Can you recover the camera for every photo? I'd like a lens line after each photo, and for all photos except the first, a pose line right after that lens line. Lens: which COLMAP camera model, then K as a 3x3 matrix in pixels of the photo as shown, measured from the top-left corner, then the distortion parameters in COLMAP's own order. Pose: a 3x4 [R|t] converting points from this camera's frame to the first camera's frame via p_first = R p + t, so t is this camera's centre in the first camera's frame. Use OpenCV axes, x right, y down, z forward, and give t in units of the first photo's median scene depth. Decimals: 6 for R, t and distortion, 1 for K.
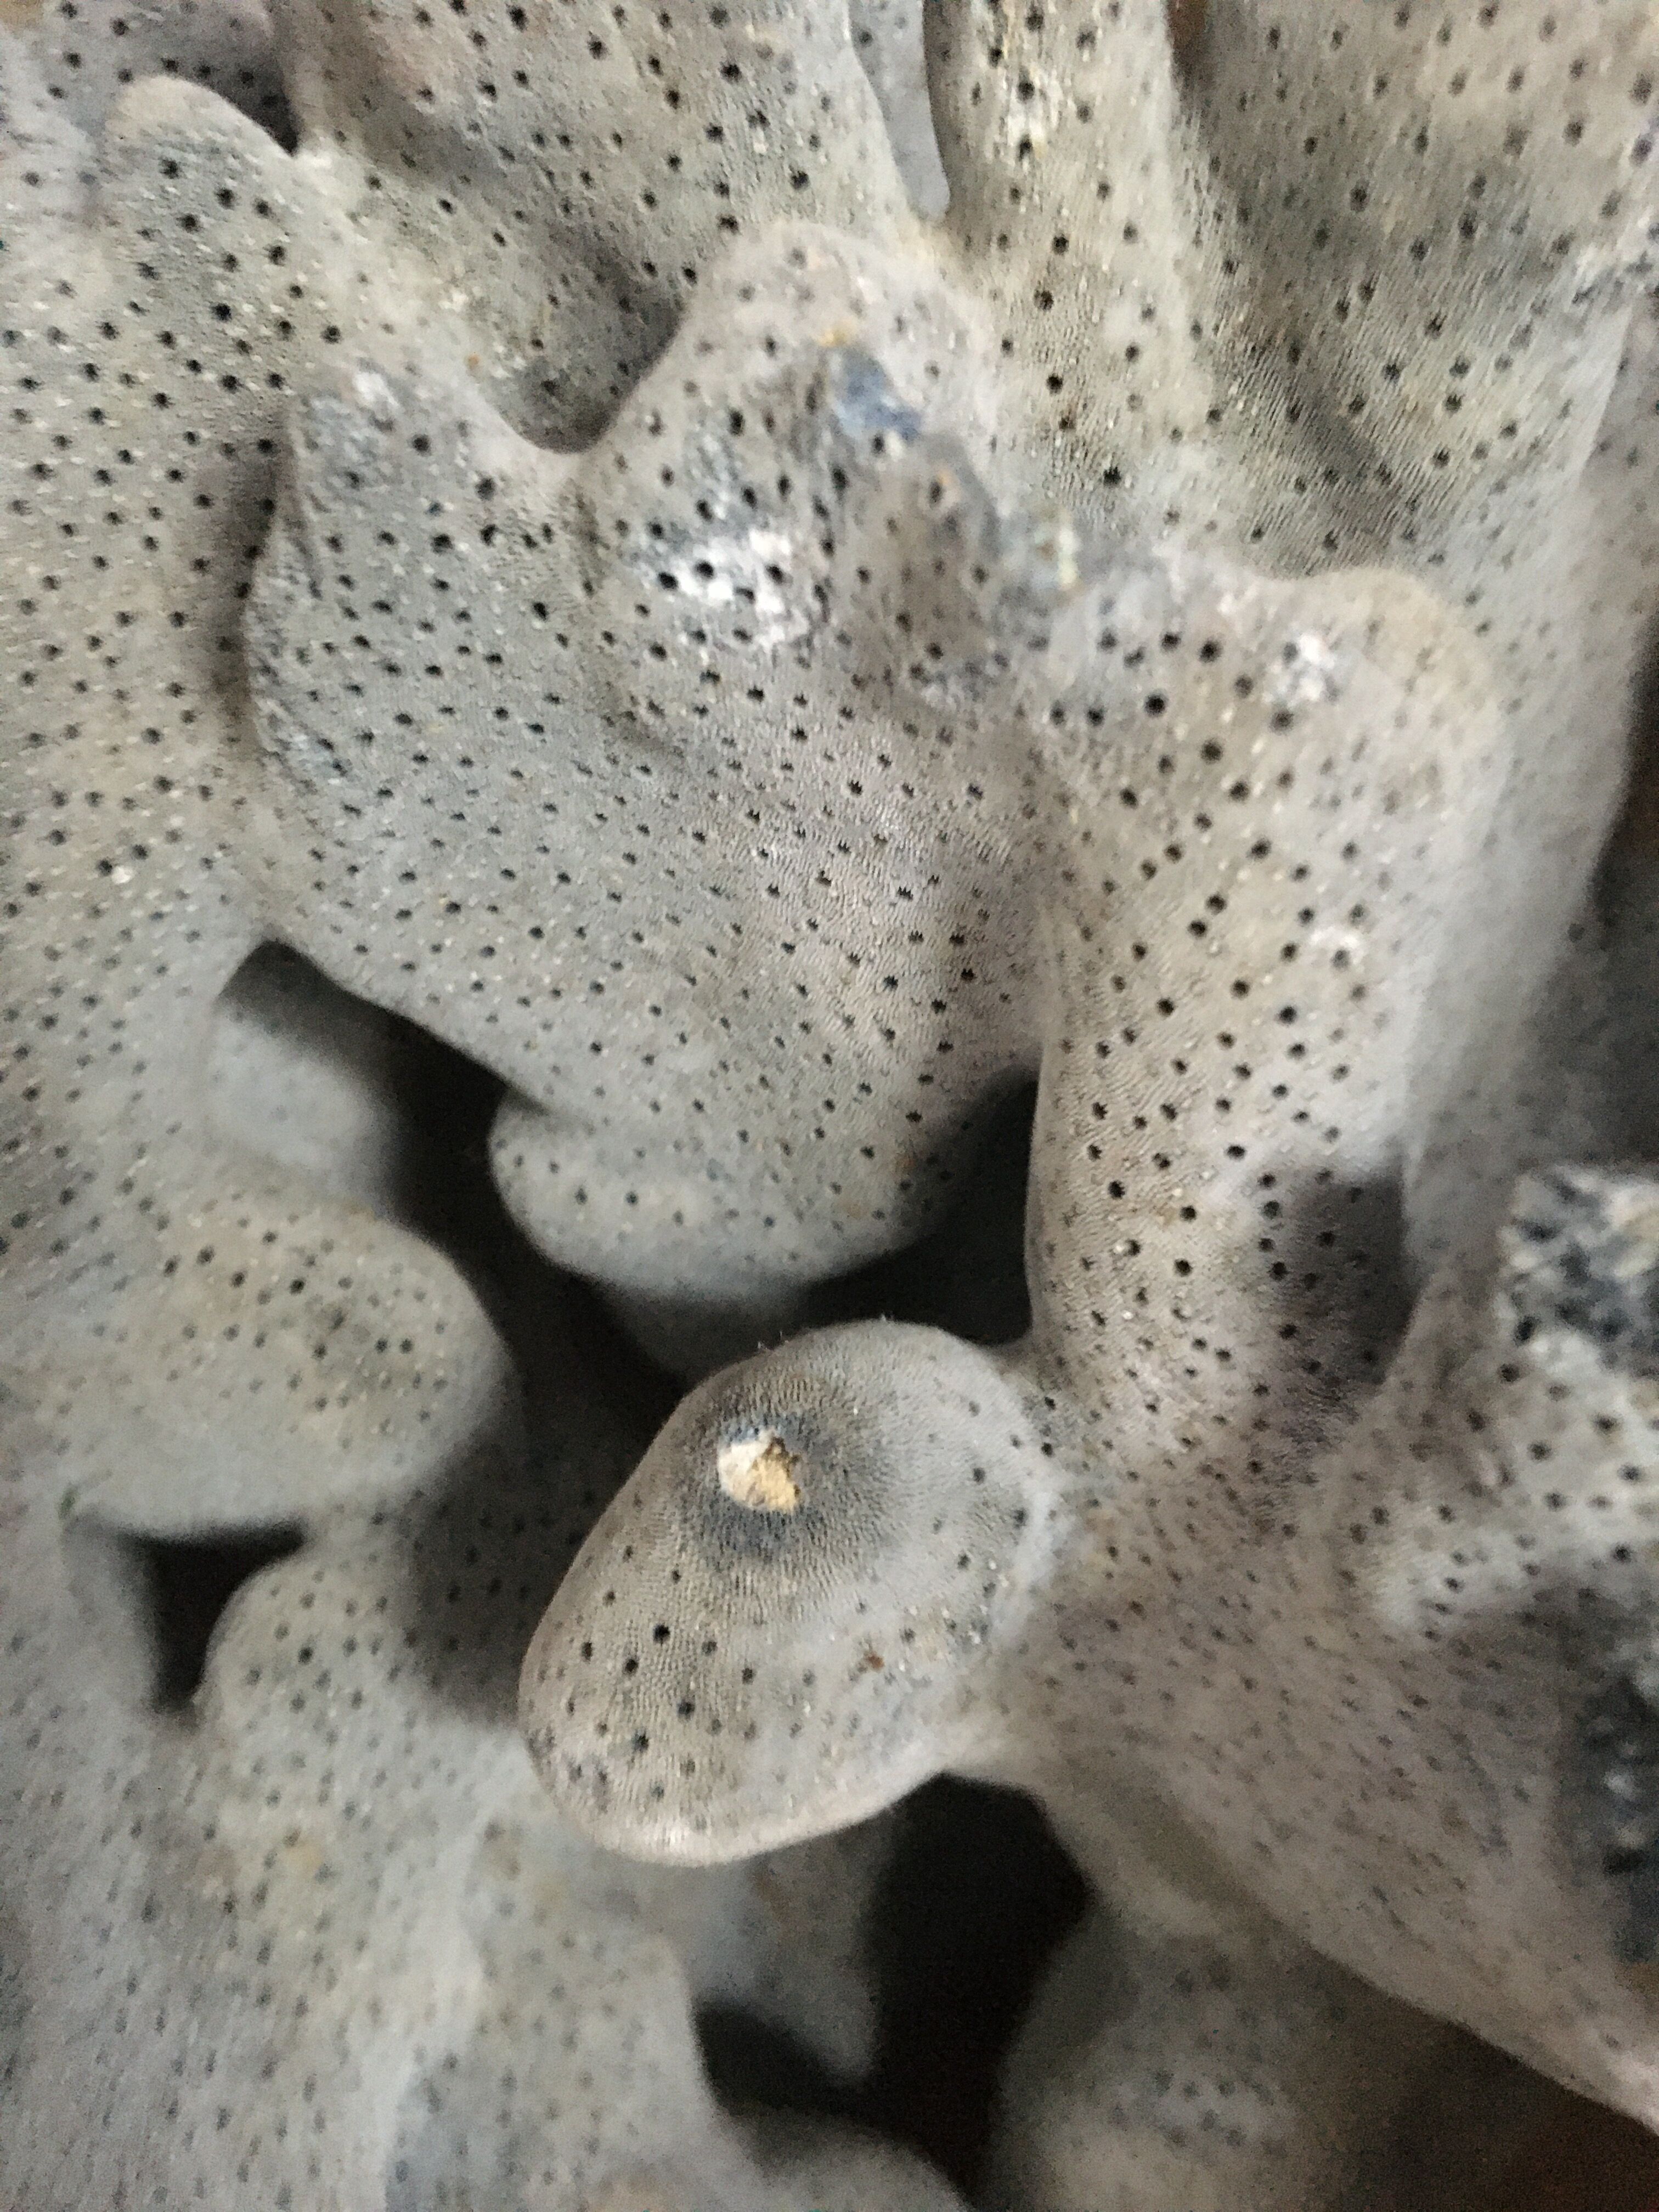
lens RADIAL K [[1898.1, 0, 826.9], [0, 1898.1, 1091.2], [0, 0, 1]] dist [0.106271, -0.176362]
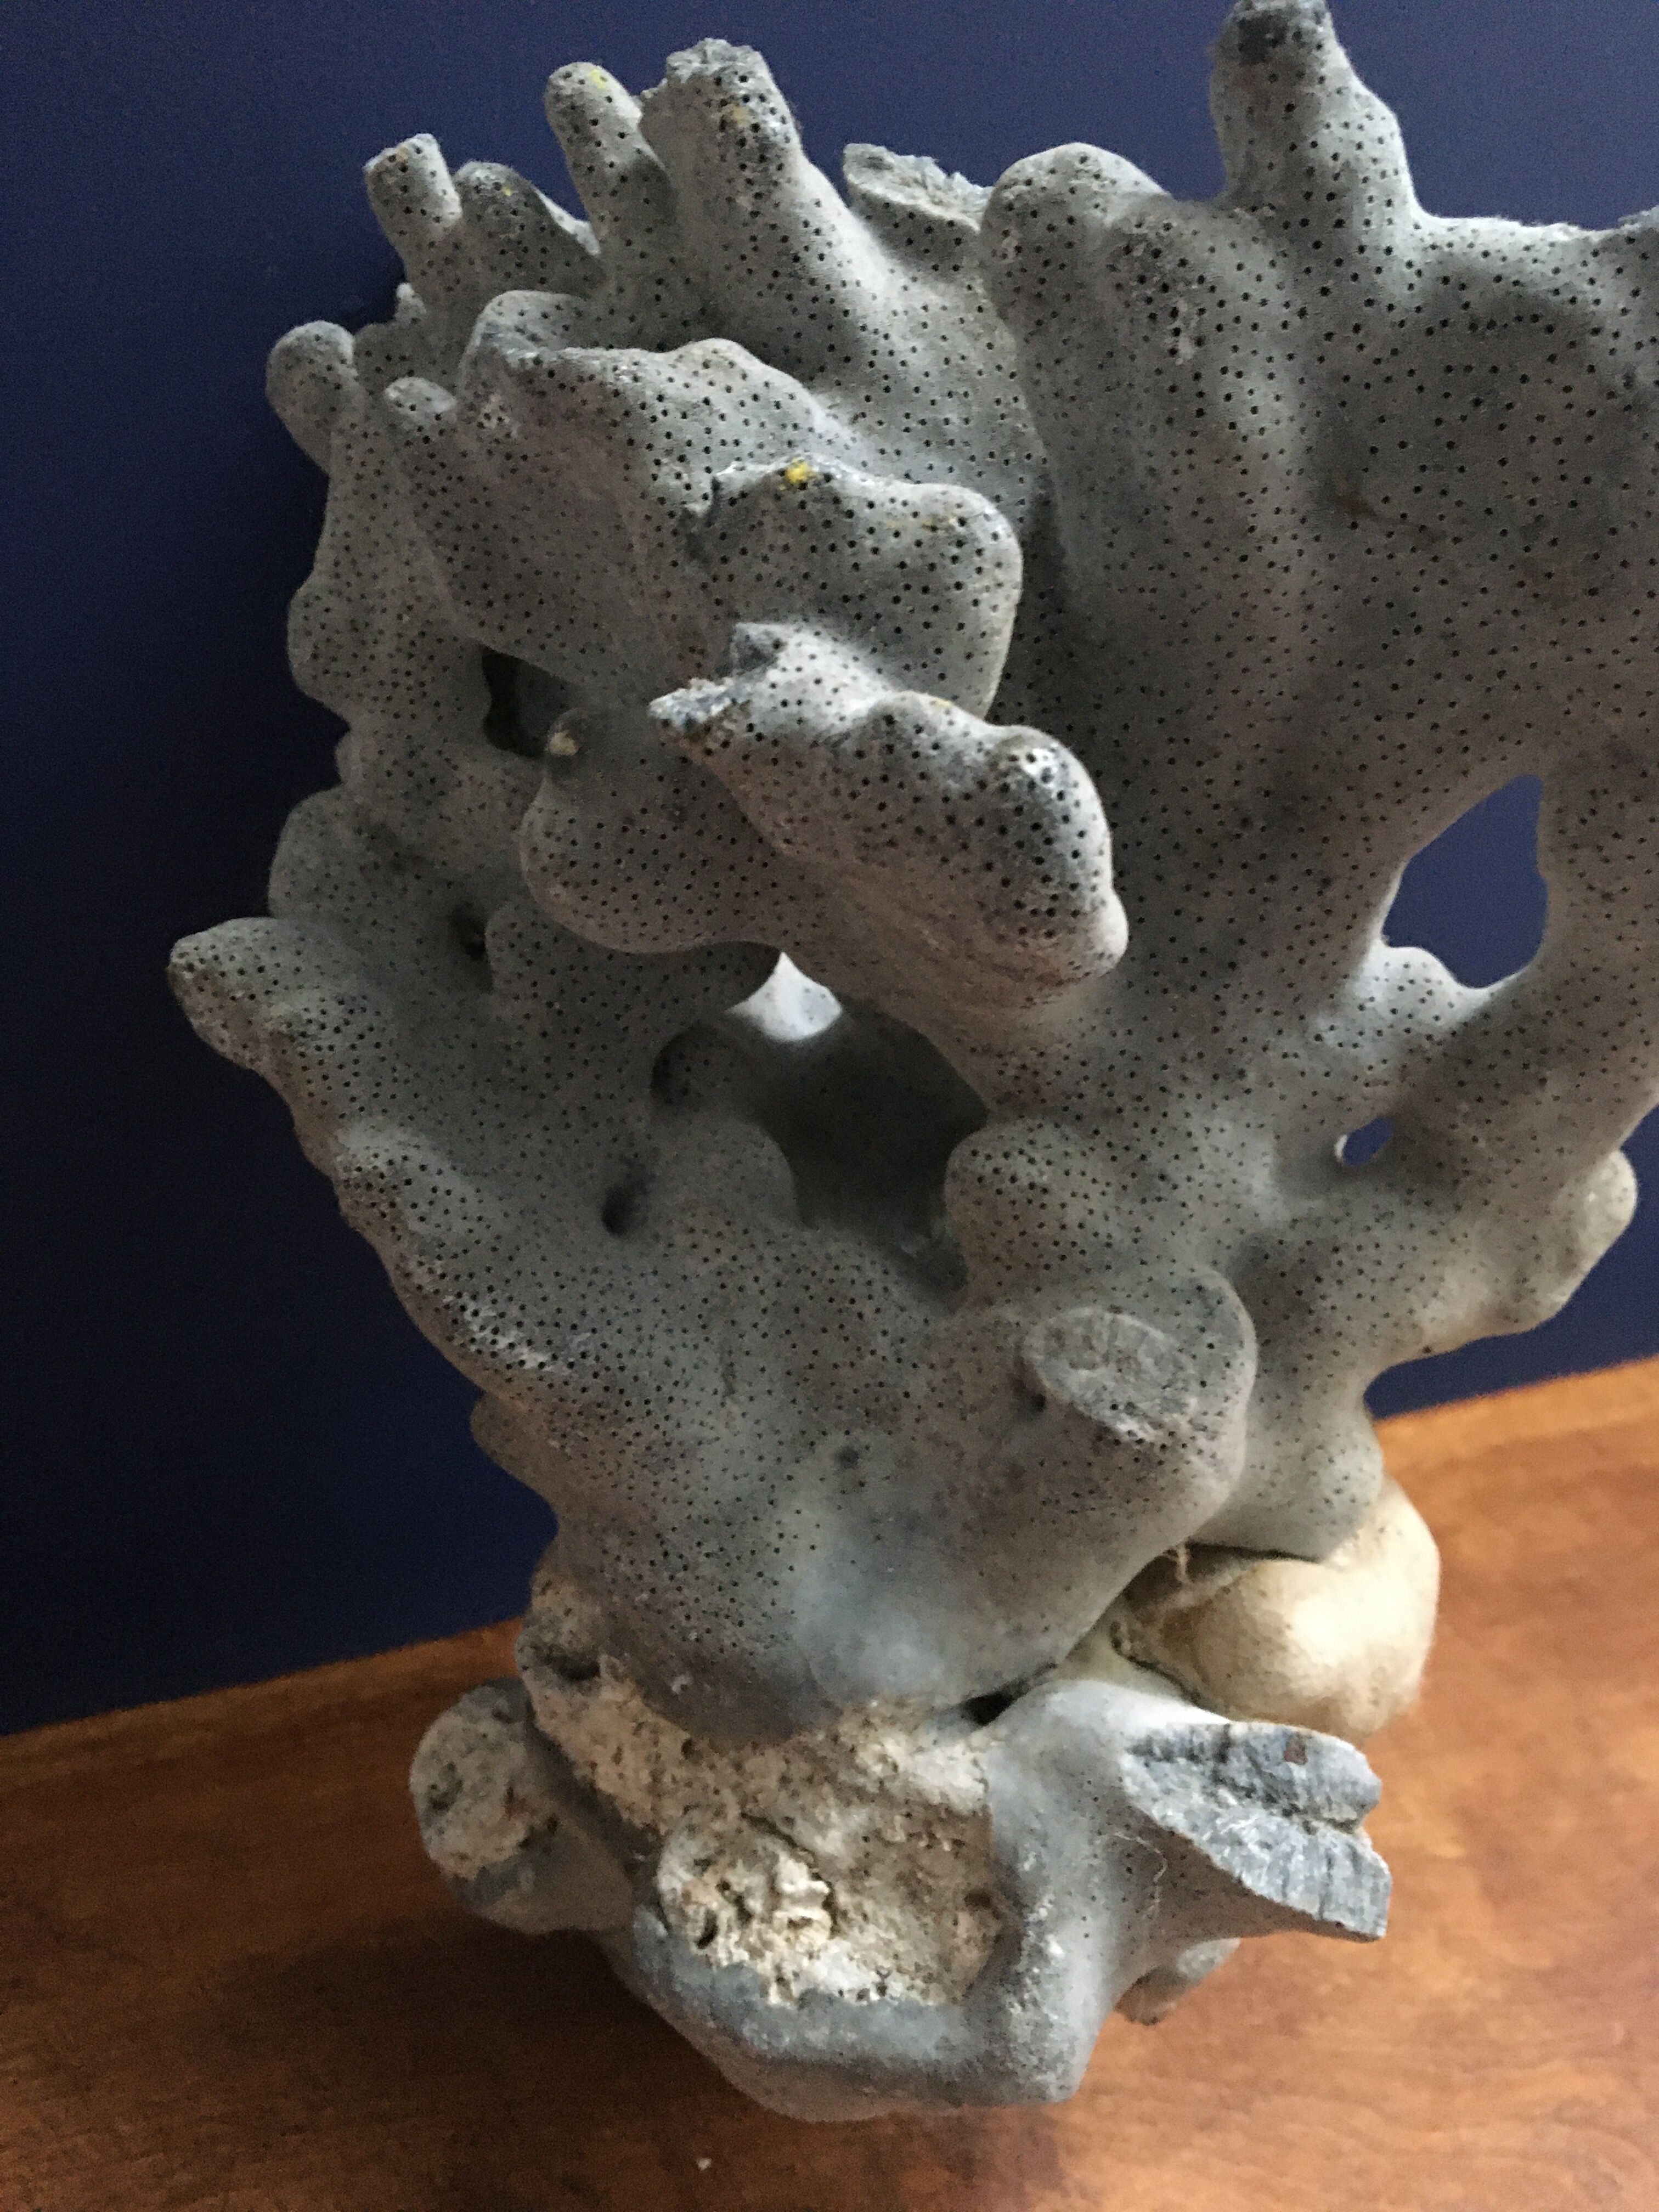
lens RADIAL K [[1919.2, 0, 829.1], [0, 1919.2, 1096.2], [0, 0, 1]] dist [0.087373, -0.161134]
pose [[0.858728, -0.150482, -0.489838, 1.500026], [0.093893, 0.985932, -0.138283, 1.076729], [0.503756, 0.072756, 0.860777, -1.061909]]
